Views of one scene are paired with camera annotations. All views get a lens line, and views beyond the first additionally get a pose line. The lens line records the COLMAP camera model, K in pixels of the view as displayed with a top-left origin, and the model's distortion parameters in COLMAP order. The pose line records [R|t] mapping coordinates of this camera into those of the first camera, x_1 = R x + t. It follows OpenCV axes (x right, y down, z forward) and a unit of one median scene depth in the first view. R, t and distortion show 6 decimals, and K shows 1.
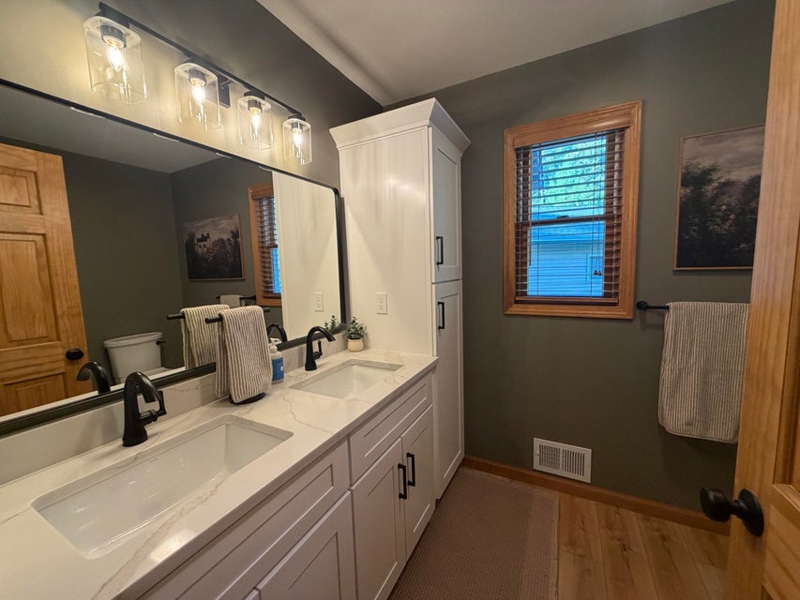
lens RADIAL K [[320.0, 0, 399.6], [0, 320.0, 301.2], [0, 0, 1]] dist [0.001863, -0.000591]
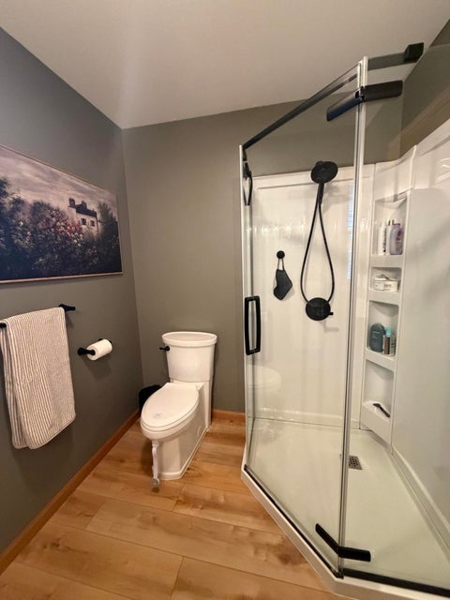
lens RADIAL K [[240.0, 0, 224.1], [0, 240.0, 298.0], [0, 0, 1]] dist [0.001863, -0.000591]
pose [[-0.261828, -0.103728, 0.959524, 0.036925], [0.137509, 0.980055, 0.143470, -0.069379], [-0.955268, 0.169508, -0.242342, 0.586976]]
